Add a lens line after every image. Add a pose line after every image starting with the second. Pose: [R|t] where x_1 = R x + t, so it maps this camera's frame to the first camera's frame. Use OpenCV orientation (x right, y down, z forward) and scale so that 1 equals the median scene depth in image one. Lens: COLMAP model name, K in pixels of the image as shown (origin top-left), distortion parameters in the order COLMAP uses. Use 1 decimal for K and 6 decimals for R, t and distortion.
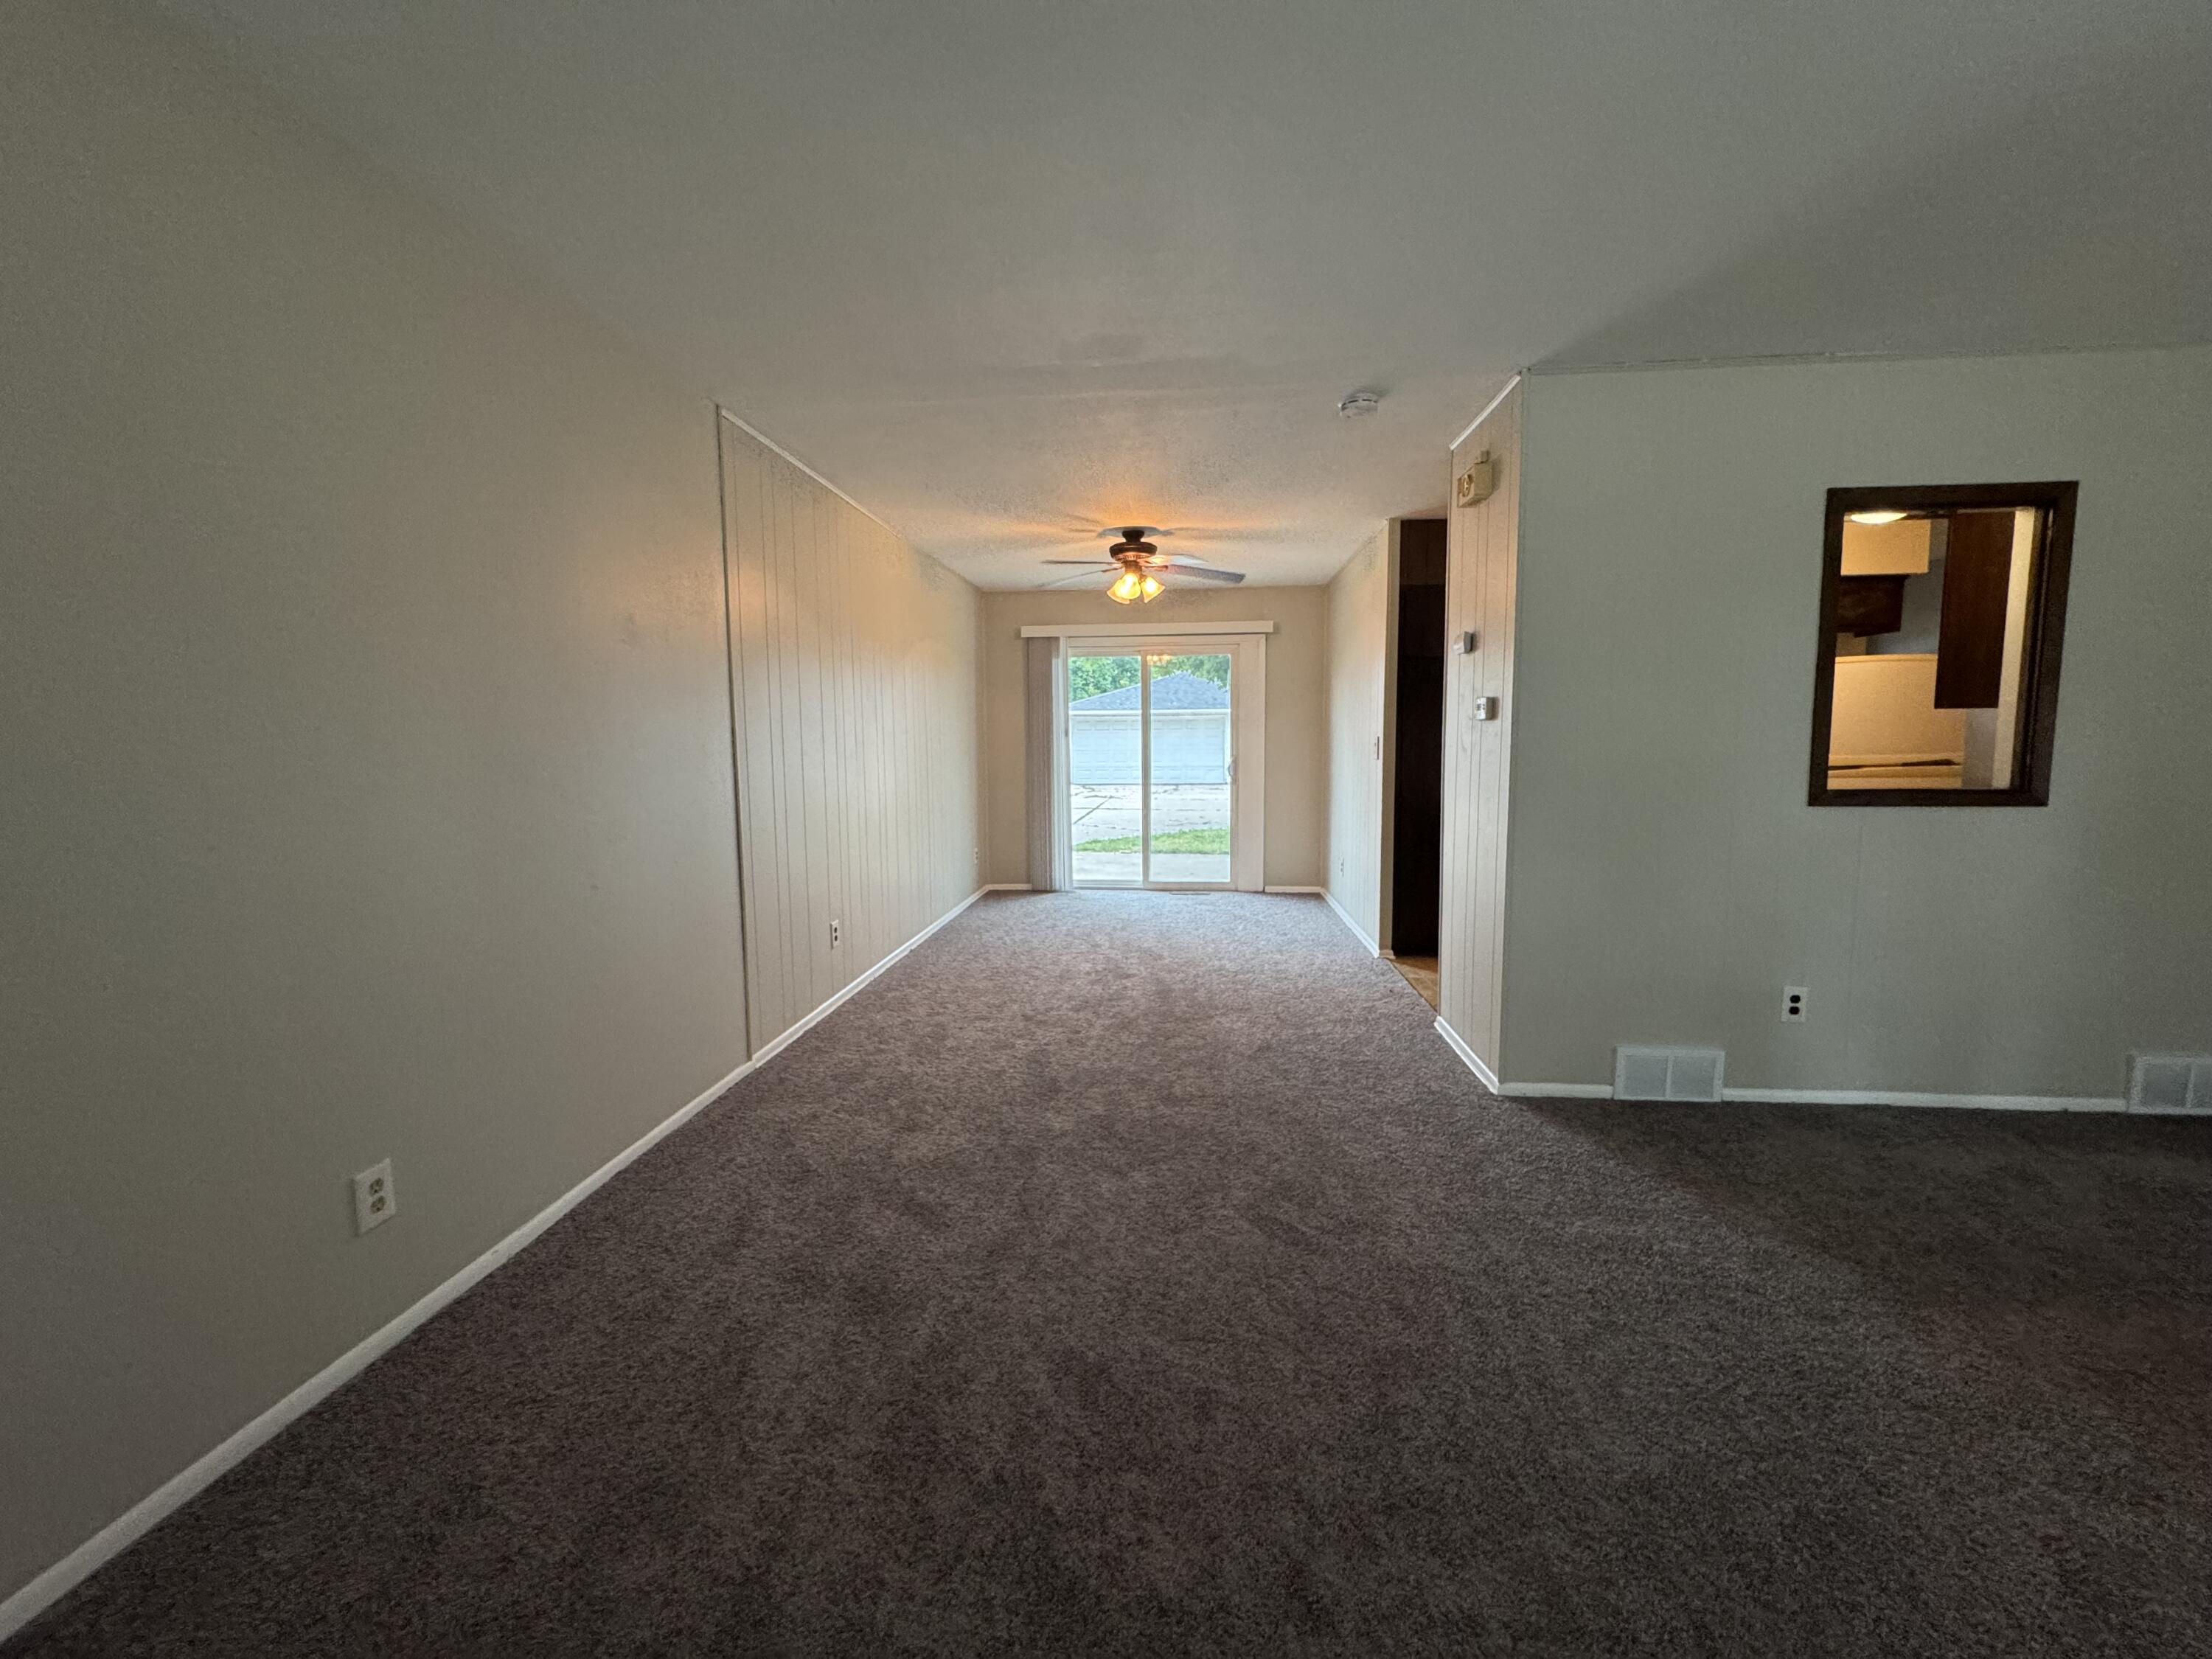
lens RADIAL K [[887.7, 0, 1115.8], [0, 887.7, 827.5], [0, 0, 1]] dist [-0.000783, -0.000477]
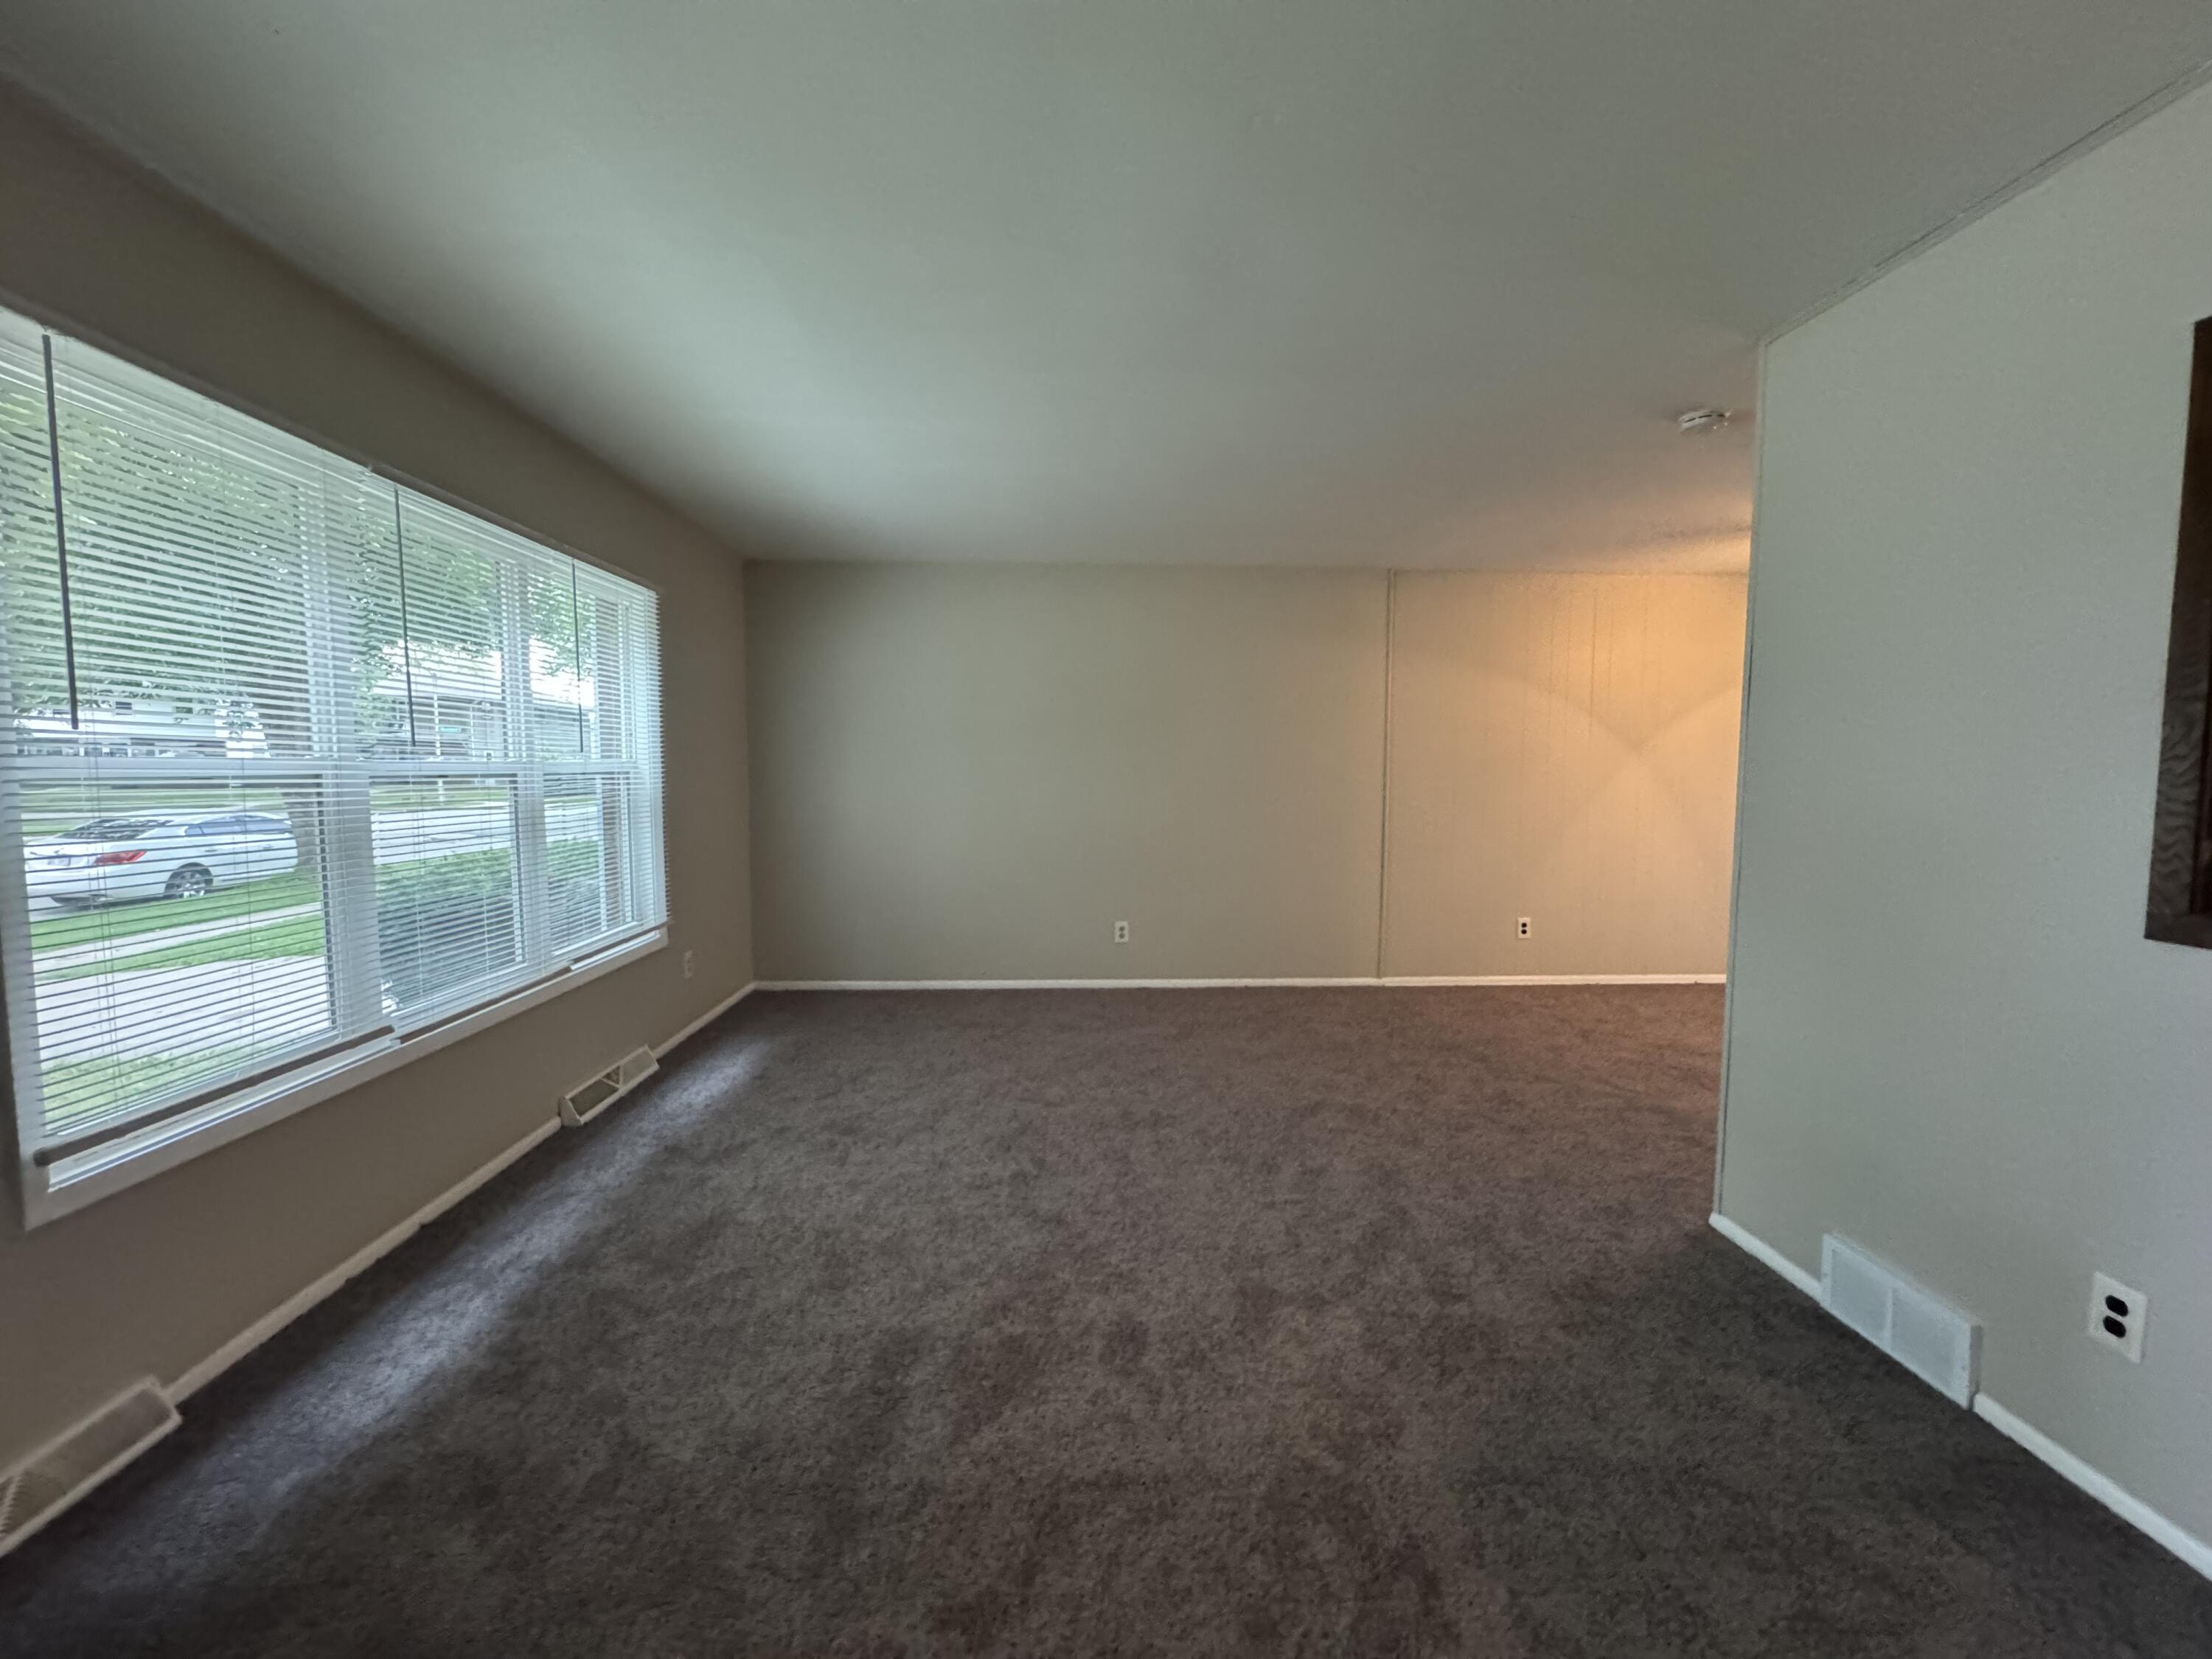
lens RADIAL K [[887.7, 0, 1106.8], [0, 887.7, 831.9], [0, 0, 1]] dist [-0.000783, -0.000477]
pose [[0.118715, 0.076817, -0.989952, 0.764499], [-0.099831, 0.992874, 0.065072, -0.037160], [0.987897, 0.091103, 0.125538, 0.208299]]
